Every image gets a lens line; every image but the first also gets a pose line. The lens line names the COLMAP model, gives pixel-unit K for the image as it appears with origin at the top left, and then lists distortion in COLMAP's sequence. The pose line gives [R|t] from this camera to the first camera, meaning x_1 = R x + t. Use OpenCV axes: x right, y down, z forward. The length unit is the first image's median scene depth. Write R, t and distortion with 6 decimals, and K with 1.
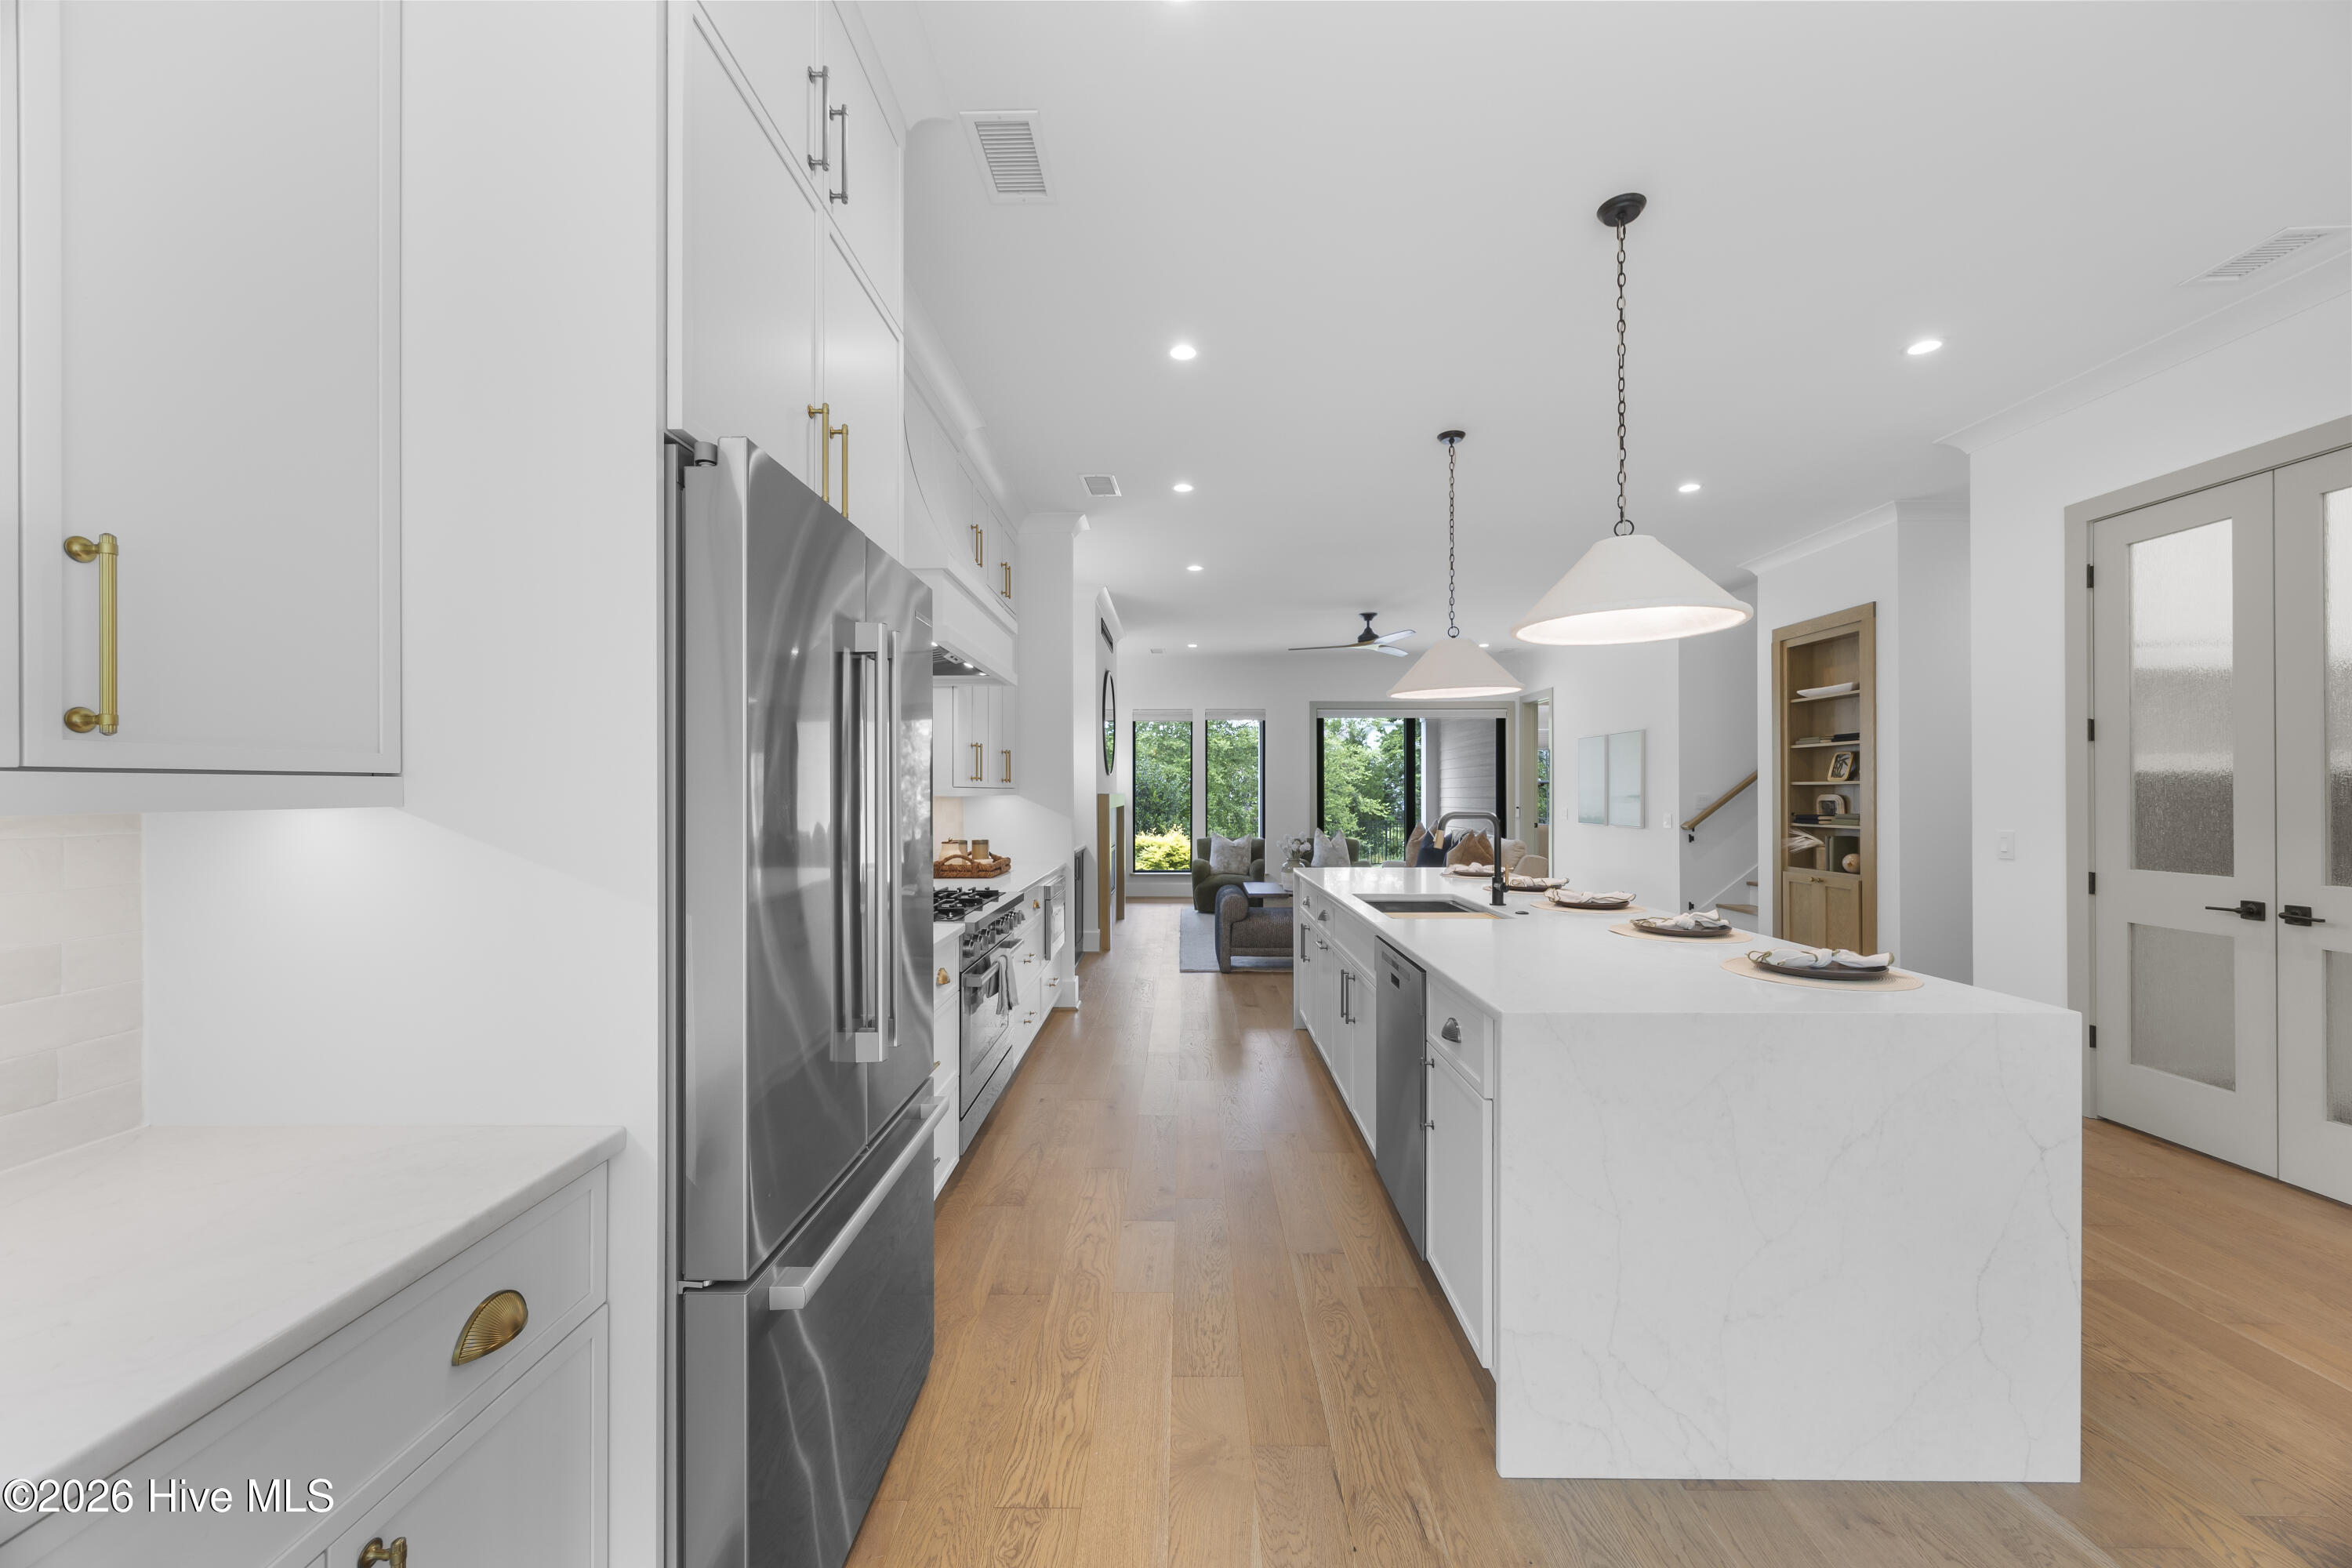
lens RADIAL K [[900.2, 0, 1171.8], [0, 900.2, 788.6], [0, 0, 1]] dist [-0.001707, -0.000279]
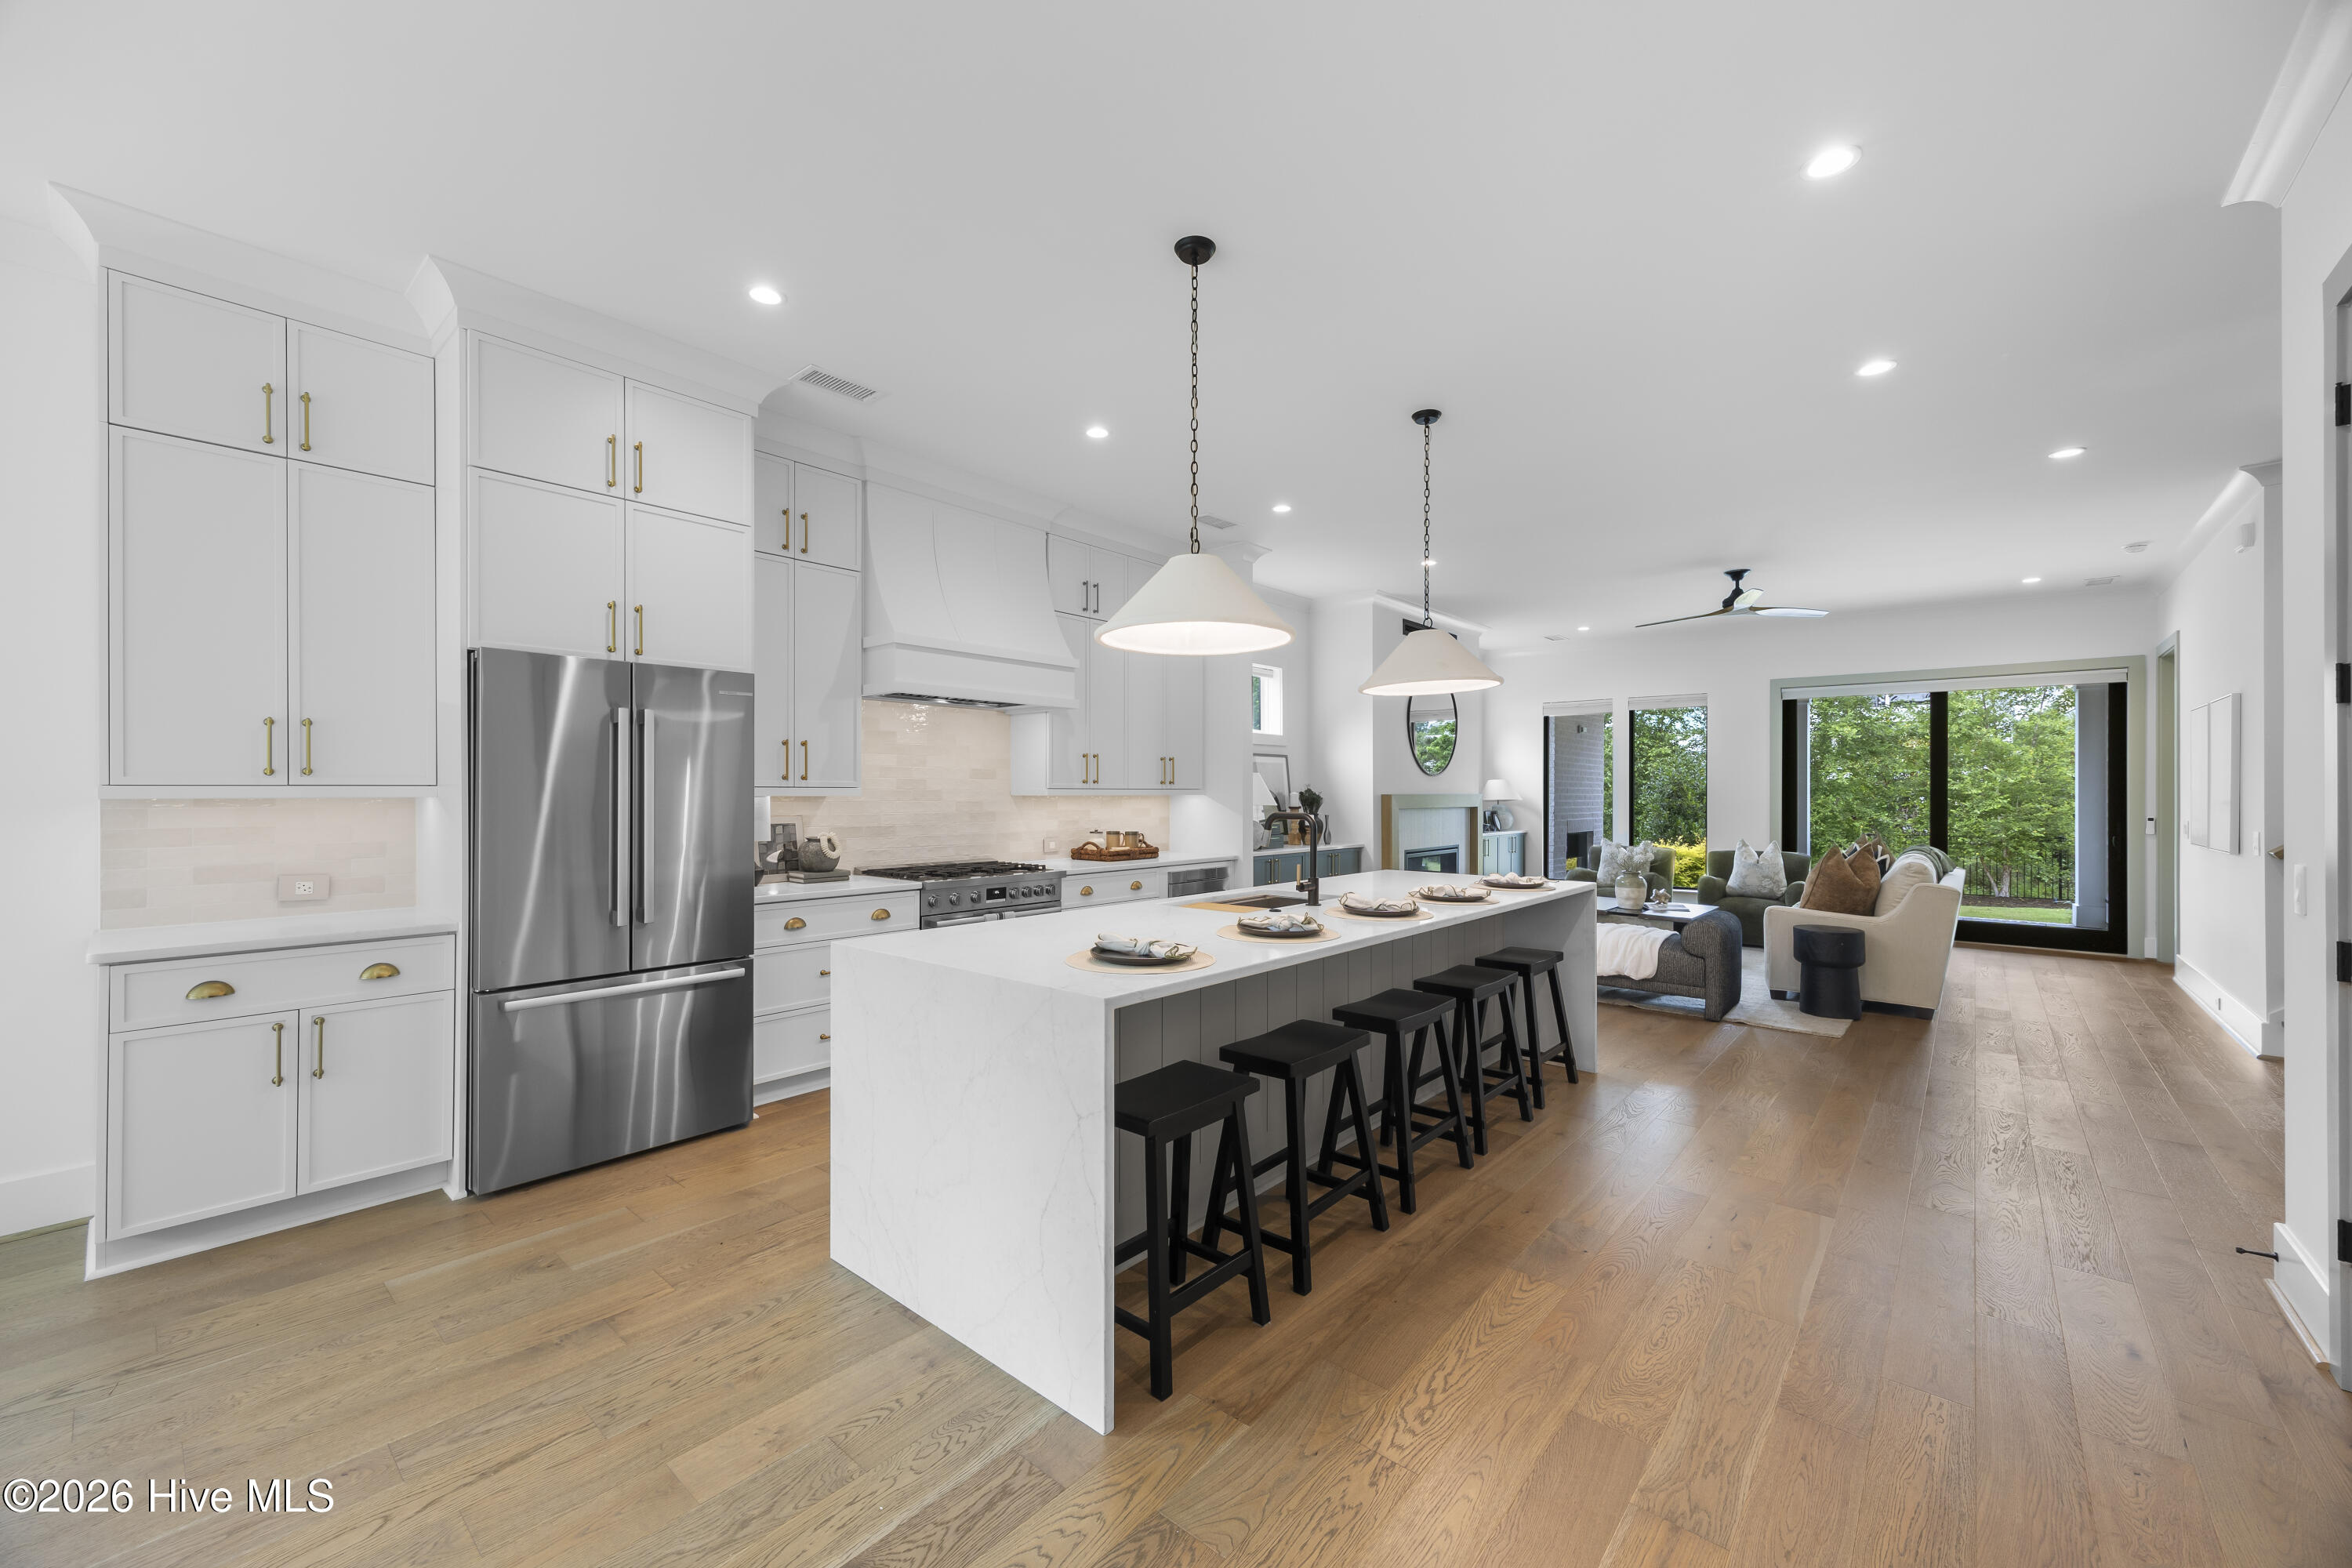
lens RADIAL K [[922.3, 0, 1156.5], [0, 922.3, 787.6], [0, 0, 1]] dist [-0.000372, -0.000257]
pose [[0.759142, -0.001732, -0.650922, 0.359620], [0.000457, 0.999998, -0.002128, -0.000166], [0.650925, 0.001318, 0.759141, 0.040702]]
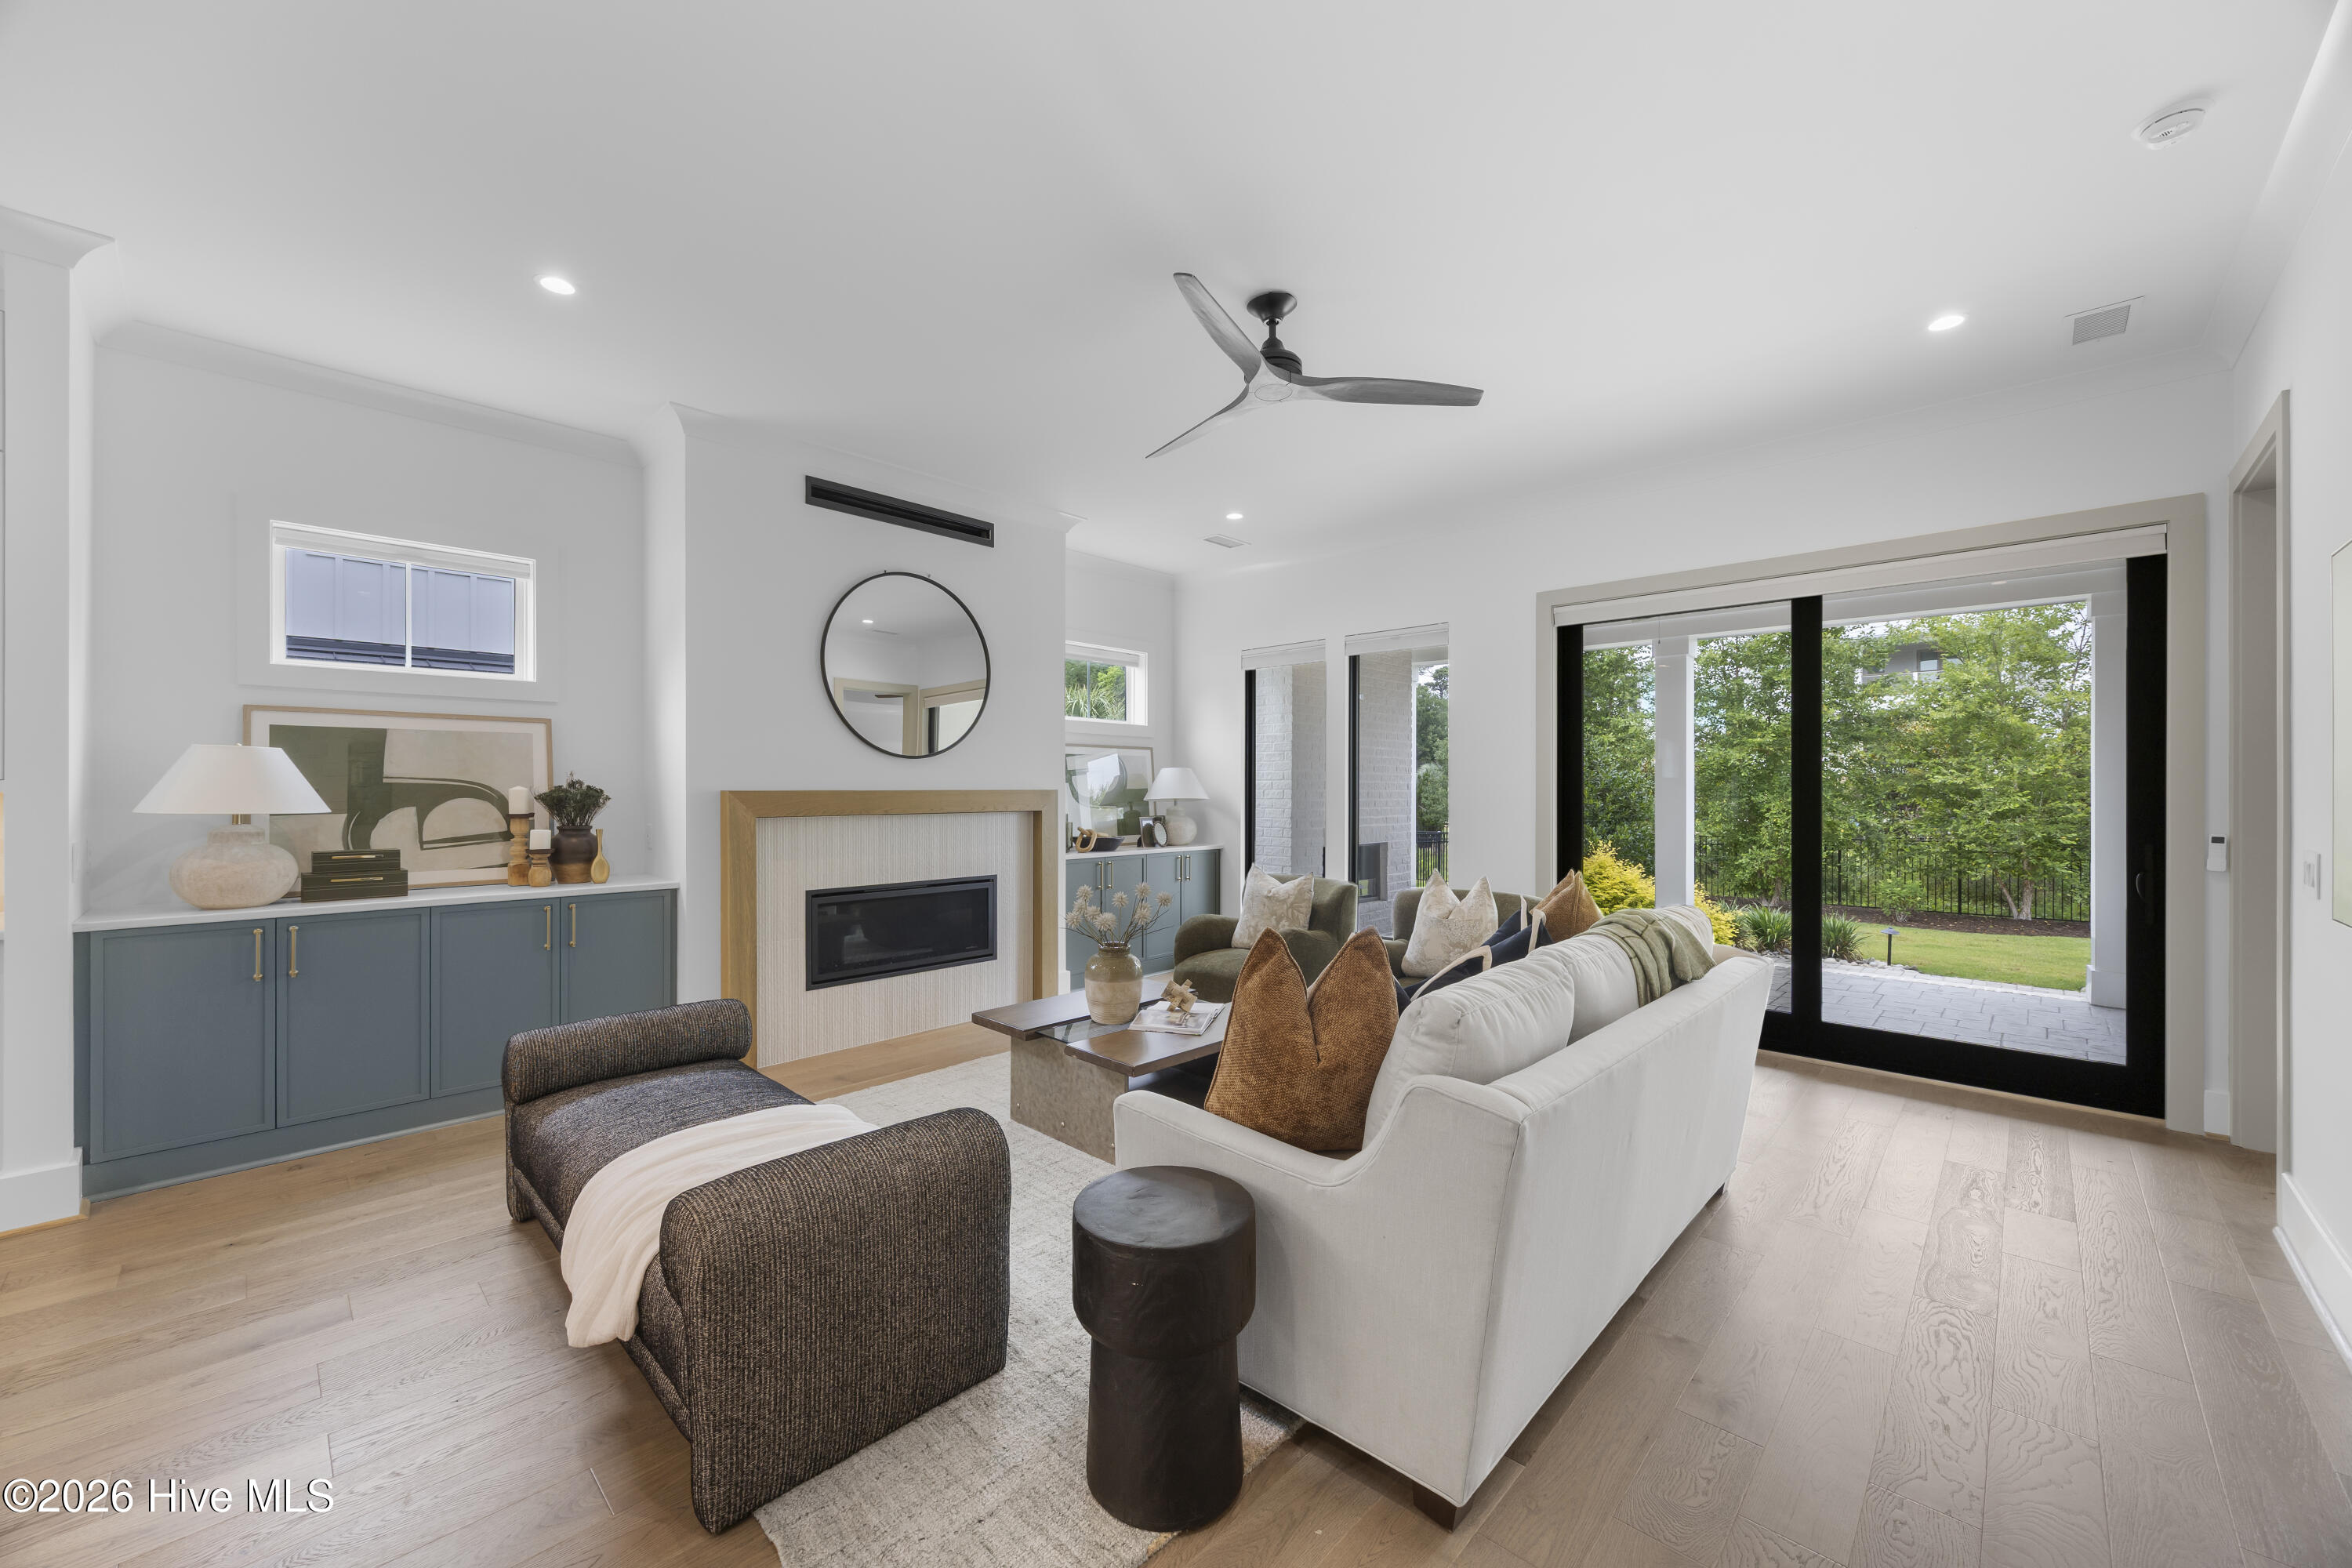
lens RADIAL K [[900.2, 0, 1171.8], [0, 900.2, 788.6], [0, 0, 1]] dist [-0.001707, -0.000279]
pose [[0.733421, -0.002159, -0.679771, 0.436525], [0.003272, 0.999995, 0.000355, 0.003685], [0.679766, -0.002484, 0.733425, 0.708308]]
